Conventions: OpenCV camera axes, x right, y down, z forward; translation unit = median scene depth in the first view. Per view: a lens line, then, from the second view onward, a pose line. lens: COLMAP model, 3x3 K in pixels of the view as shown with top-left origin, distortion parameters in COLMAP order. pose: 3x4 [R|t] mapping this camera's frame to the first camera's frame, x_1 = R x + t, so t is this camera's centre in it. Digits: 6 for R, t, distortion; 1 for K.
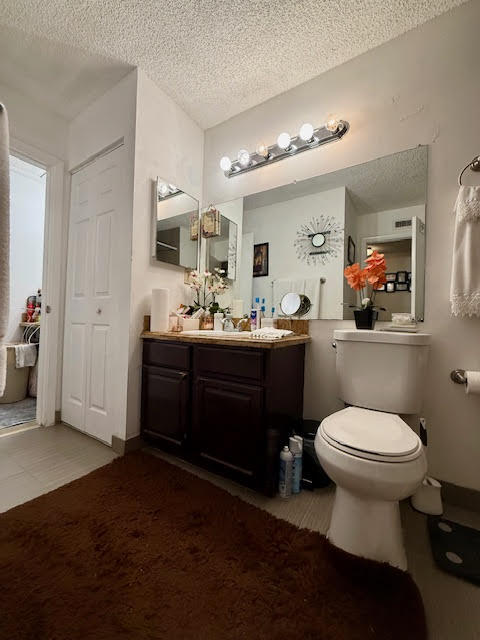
lens RADIAL K [[259.1, 0, 240.5], [0, 259.1, 318.4], [0, 0, 1]] dist [-0.001315, 0.000906]
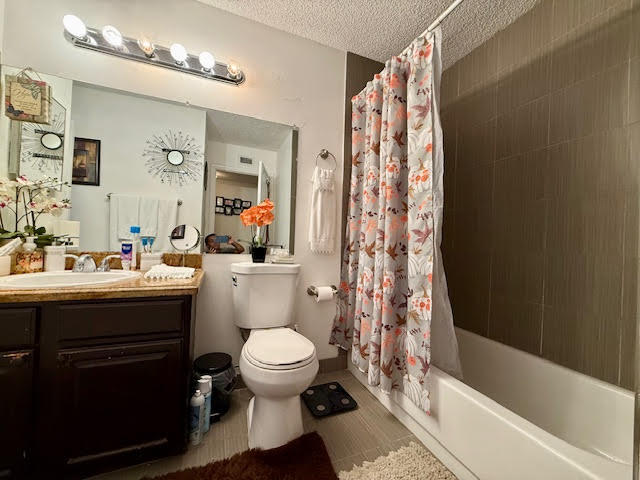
lens RADIAL K [[259.1, 0, 321.1], [0, 259.1, 240.0], [0, 0, 1]] dist [-0.001315, 0.000906]
pose [[0.570539, 0.001511, 0.821269, -0.259507], [-0.031545, 0.999301, 0.020076, -0.074179], [-0.820664, -0.037361, 0.570188, 0.068404]]
